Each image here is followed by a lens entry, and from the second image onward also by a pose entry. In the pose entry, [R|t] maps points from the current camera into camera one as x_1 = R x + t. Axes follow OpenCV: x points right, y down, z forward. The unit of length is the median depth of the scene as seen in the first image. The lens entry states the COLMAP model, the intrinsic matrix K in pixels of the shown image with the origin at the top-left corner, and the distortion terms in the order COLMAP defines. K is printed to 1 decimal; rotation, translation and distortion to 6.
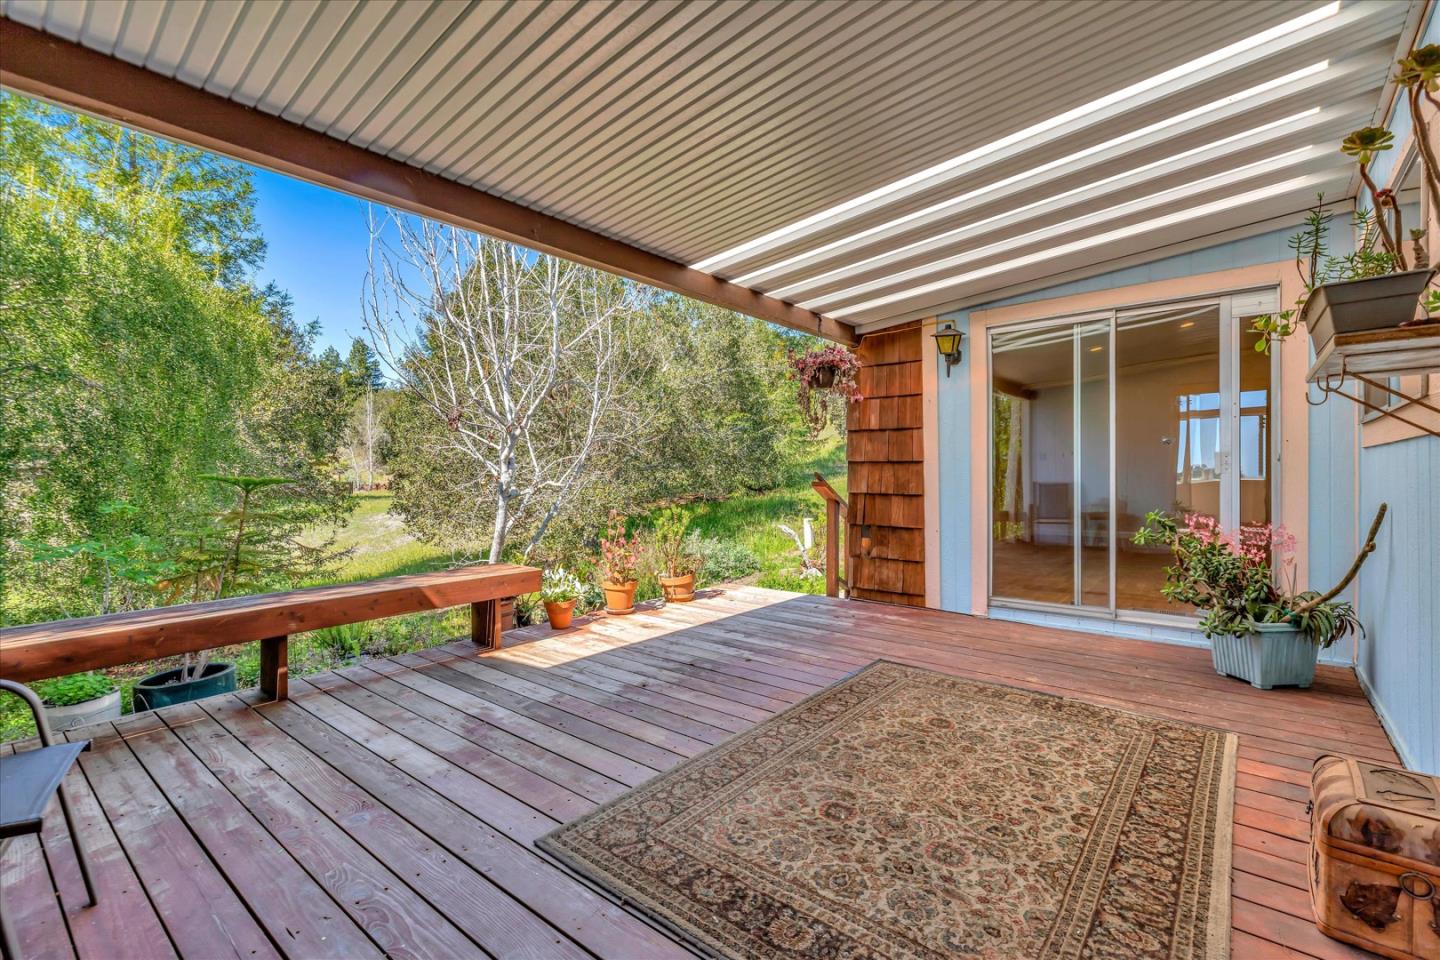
lens RADIAL K [[648.8, 0, 720.8], [0, 648.8, 475.0], [0, 0, 1]] dist [0.002121, 0.000311]
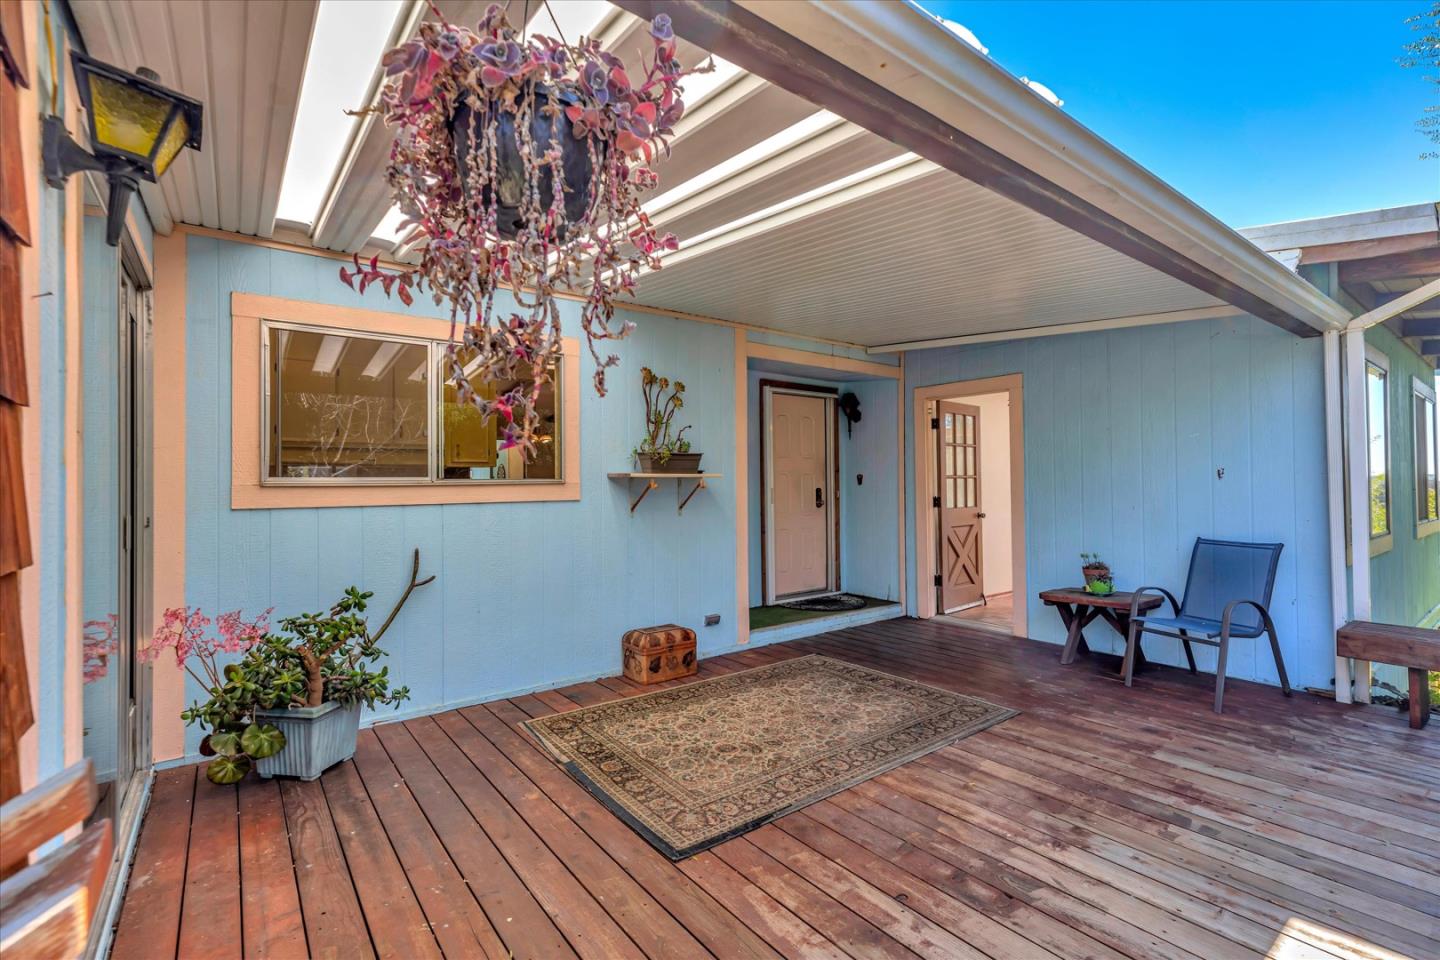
lens RADIAL K [[648.8, 0, 716.7], [0, 648.8, 479.9], [0, 0, 1]] dist [0.002121, 0.000311]
pose [[-0.971670, 0.017899, 0.235664, 0.077035], [0.017763, 0.999839, -0.002697, -0.082125], [-0.235674, 0.001565, -0.971831, 2.067436]]
